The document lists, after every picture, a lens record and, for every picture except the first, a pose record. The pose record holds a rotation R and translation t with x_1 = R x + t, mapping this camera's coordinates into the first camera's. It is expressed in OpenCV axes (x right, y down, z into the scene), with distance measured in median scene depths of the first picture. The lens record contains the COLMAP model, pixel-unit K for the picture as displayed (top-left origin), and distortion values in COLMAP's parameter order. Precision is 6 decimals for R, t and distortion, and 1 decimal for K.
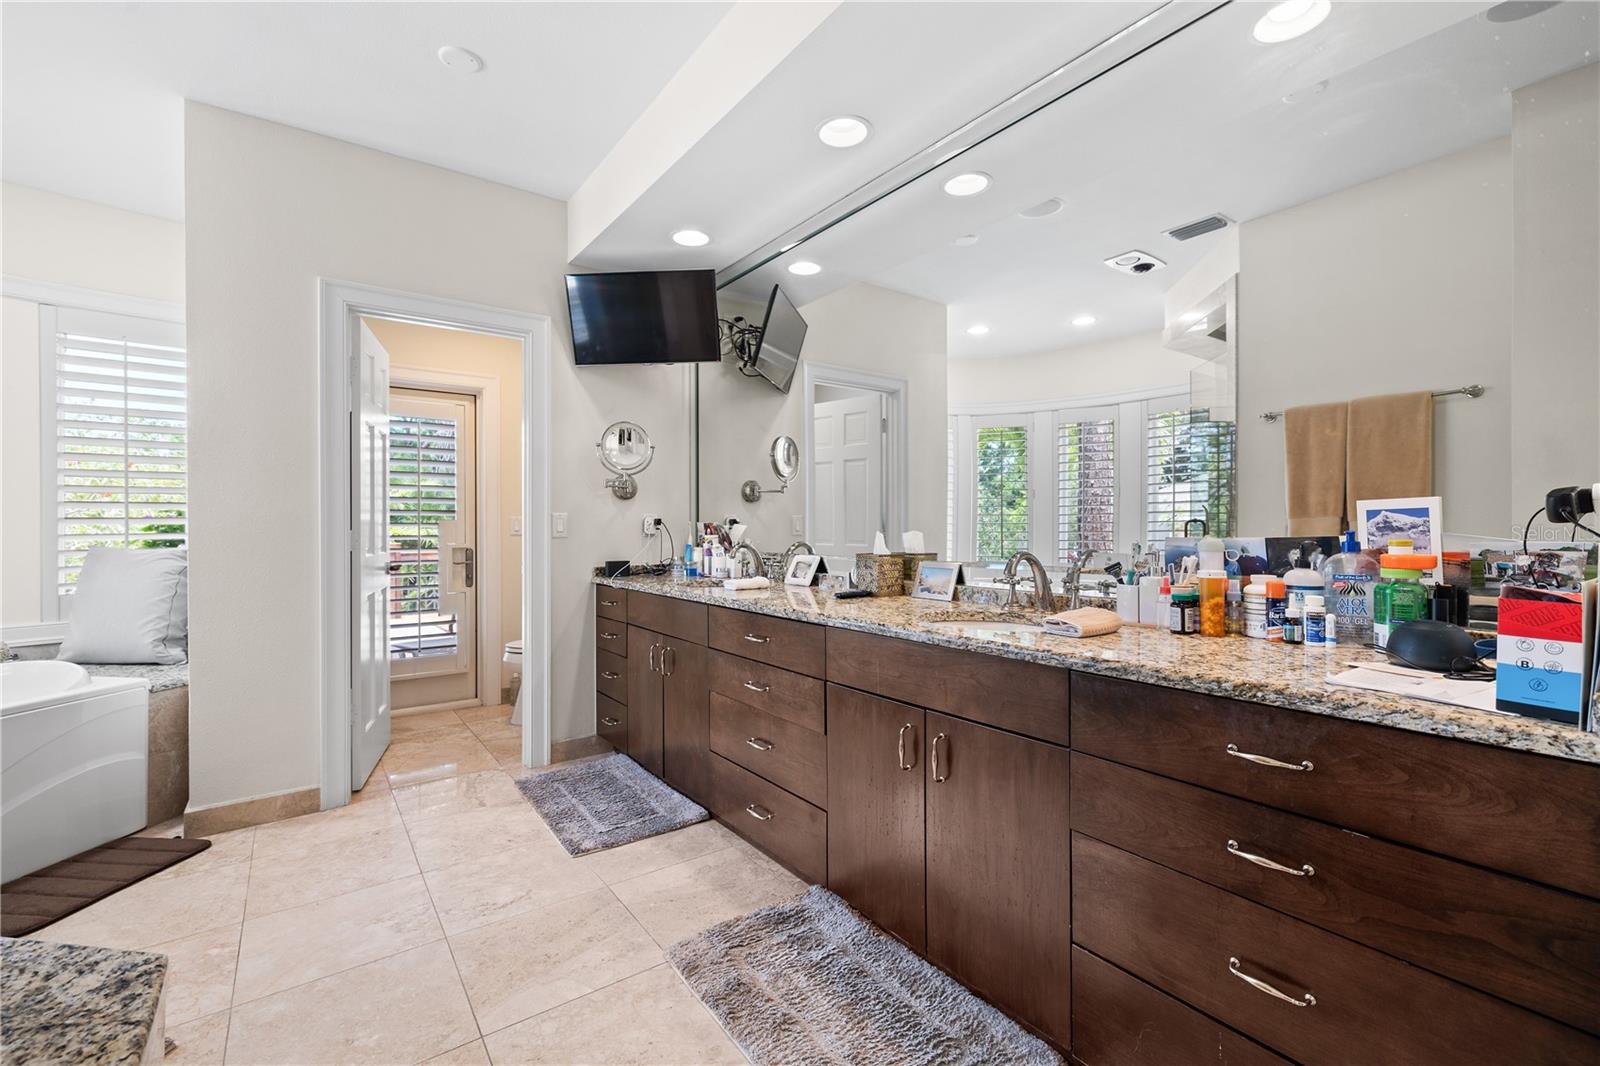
lens RADIAL K [[690.4, 0, 799.0], [0, 690.4, 523.8], [0, 0, 1]] dist [0.001959, 0.000479]
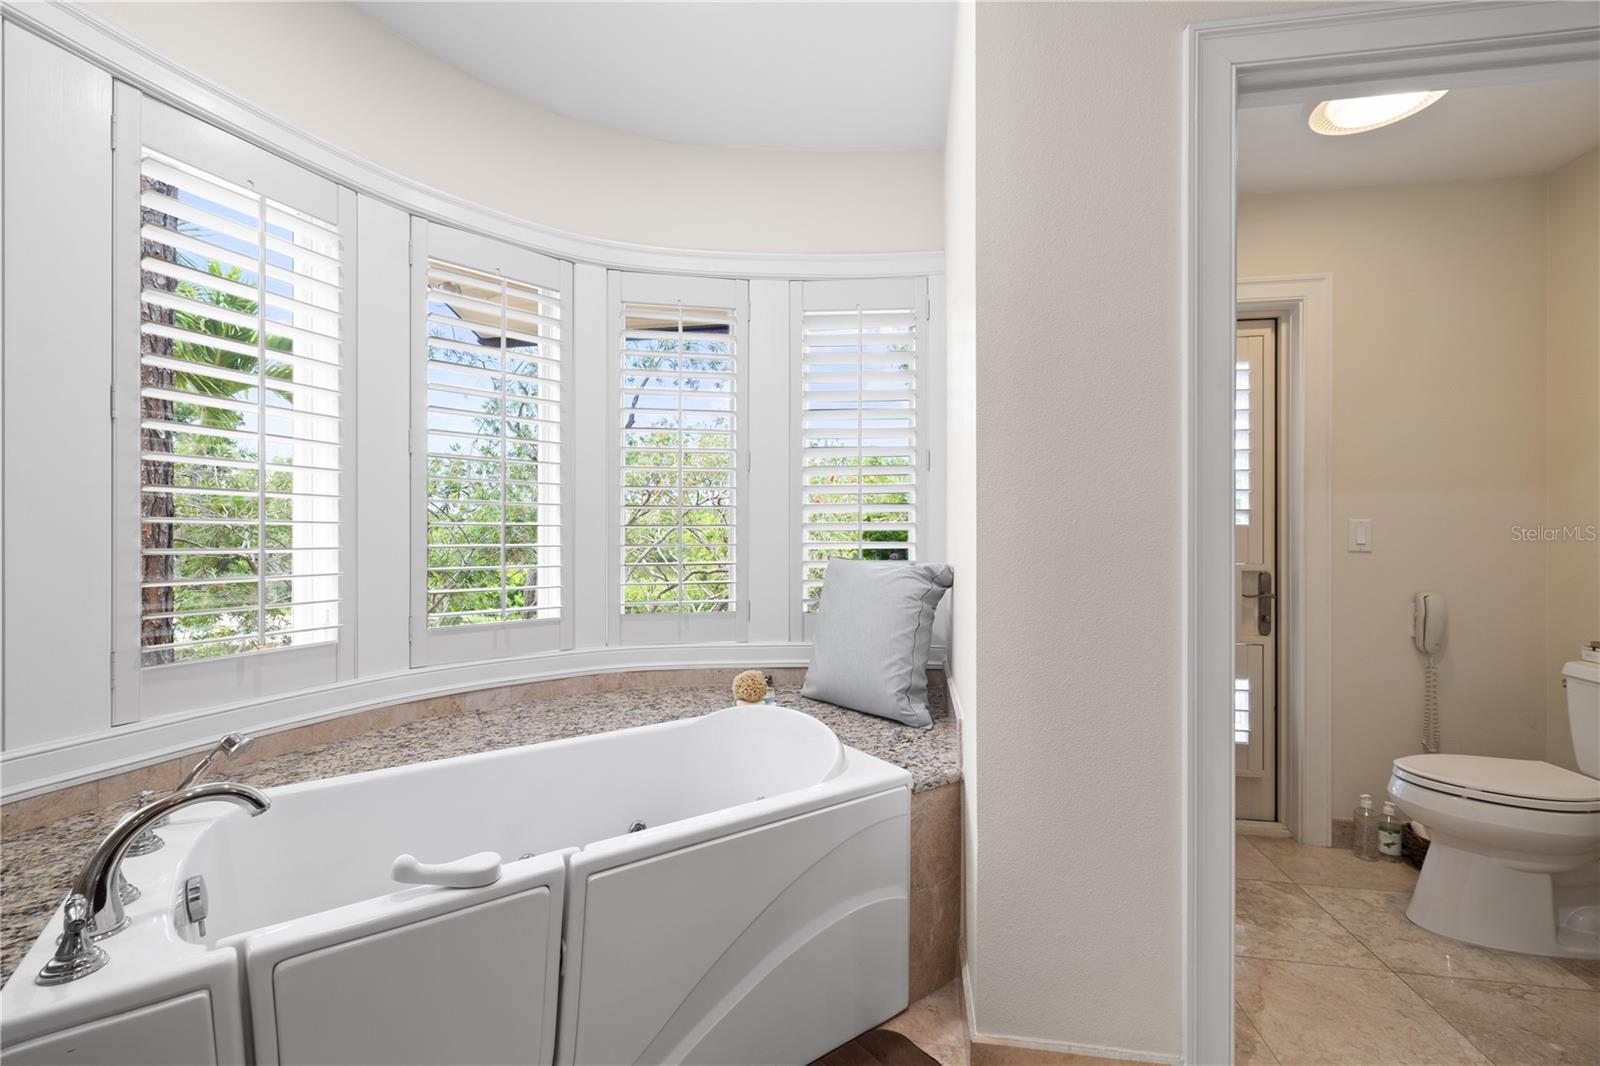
lens RADIAL K [[672.6, 0, 798.7], [0, 672.6, 522.3], [0, 0, 1]] dist [0.000982, 0.000237]
pose [[0.699086, -0.008215, -0.714990, -0.494471], [-0.002673, 0.999897, -0.014102, 0.002516], [0.715032, 0.011770, 0.698992, 0.427358]]
